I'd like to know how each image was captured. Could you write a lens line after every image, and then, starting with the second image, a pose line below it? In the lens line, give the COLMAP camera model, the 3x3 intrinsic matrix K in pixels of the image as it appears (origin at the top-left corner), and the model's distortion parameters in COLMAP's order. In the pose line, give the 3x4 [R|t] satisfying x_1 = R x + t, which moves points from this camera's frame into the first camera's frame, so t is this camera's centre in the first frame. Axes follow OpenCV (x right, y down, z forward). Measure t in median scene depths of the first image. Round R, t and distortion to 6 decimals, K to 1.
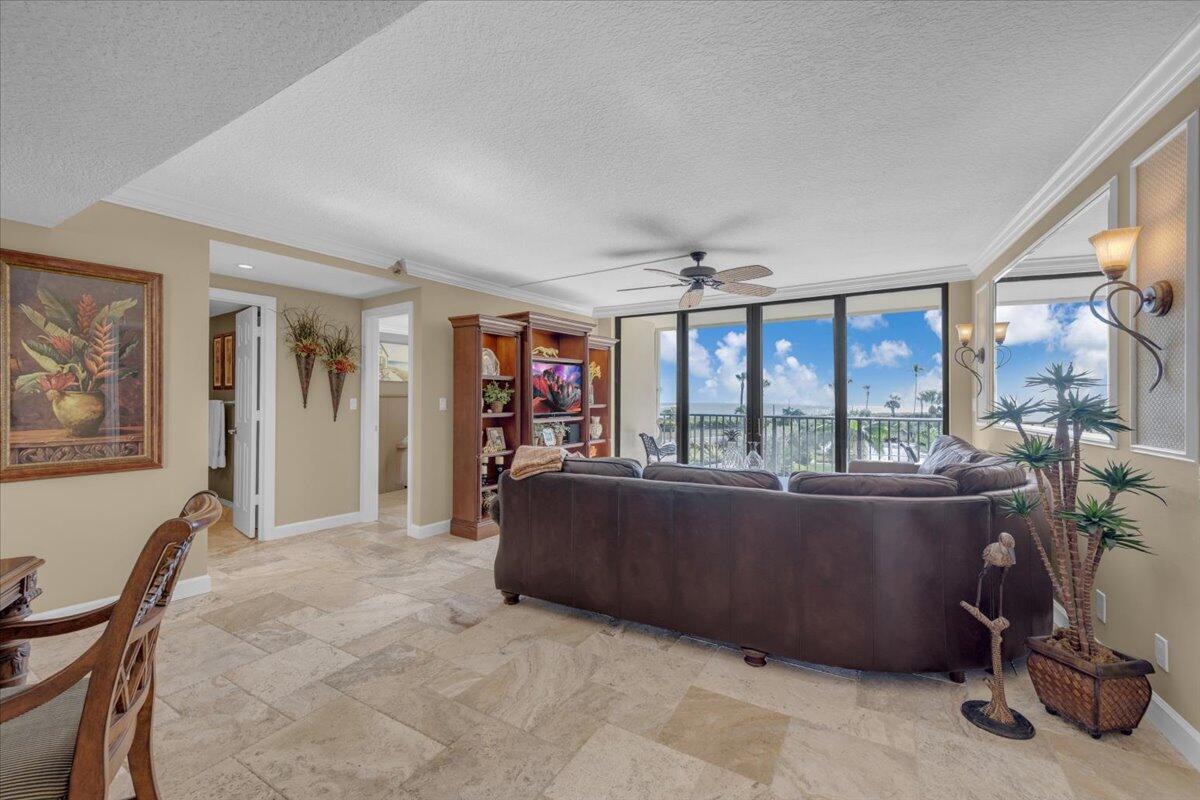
lens RADIAL K [[493.5, 0, 595.7], [0, 493.5, 395.8], [0, 0, 1]] dist [0.007905, -0.000558]
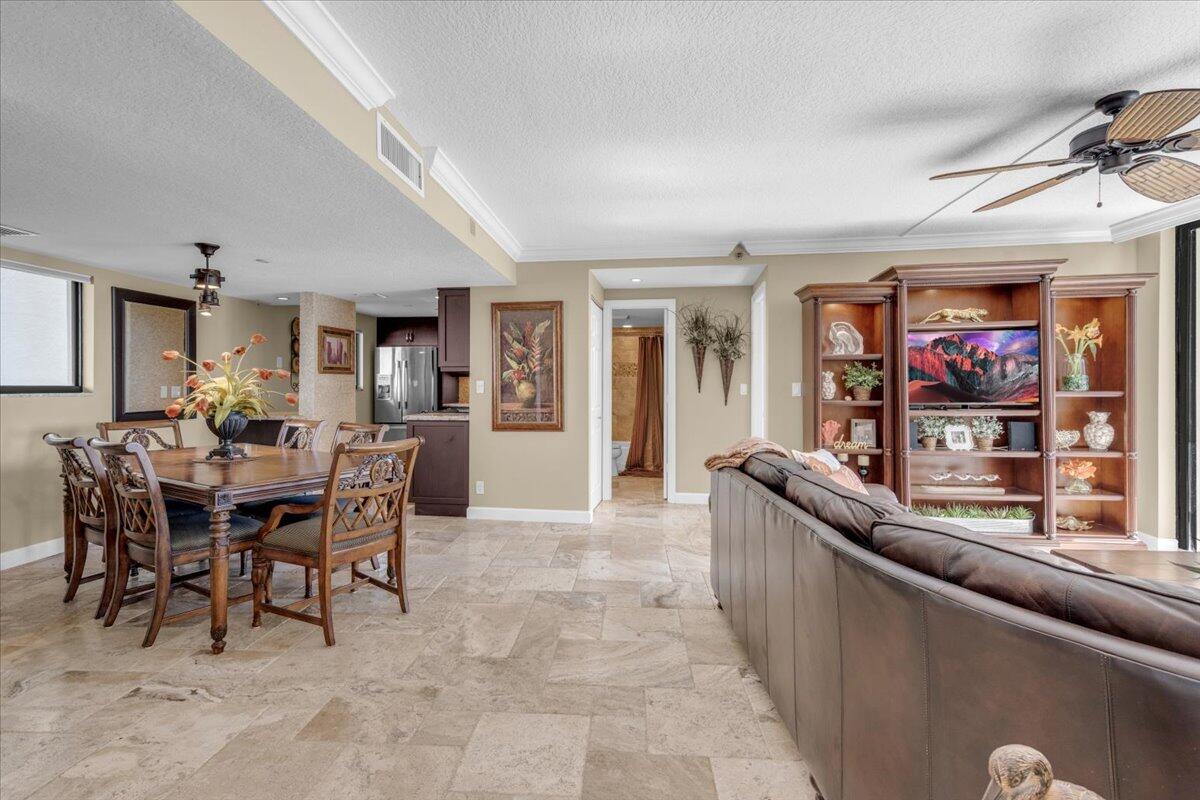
lens RADIAL K [[549.1, 0, 588.9], [0, 549.1, 380.0], [0, 0, 1]] dist [0.011710, -0.000398]
pose [[0.453552, -0.012697, -0.891139, 0.414988], [0.010907, 0.999903, -0.008696, 0.004549], [0.891163, -0.005775, 0.453646, 0.214624]]
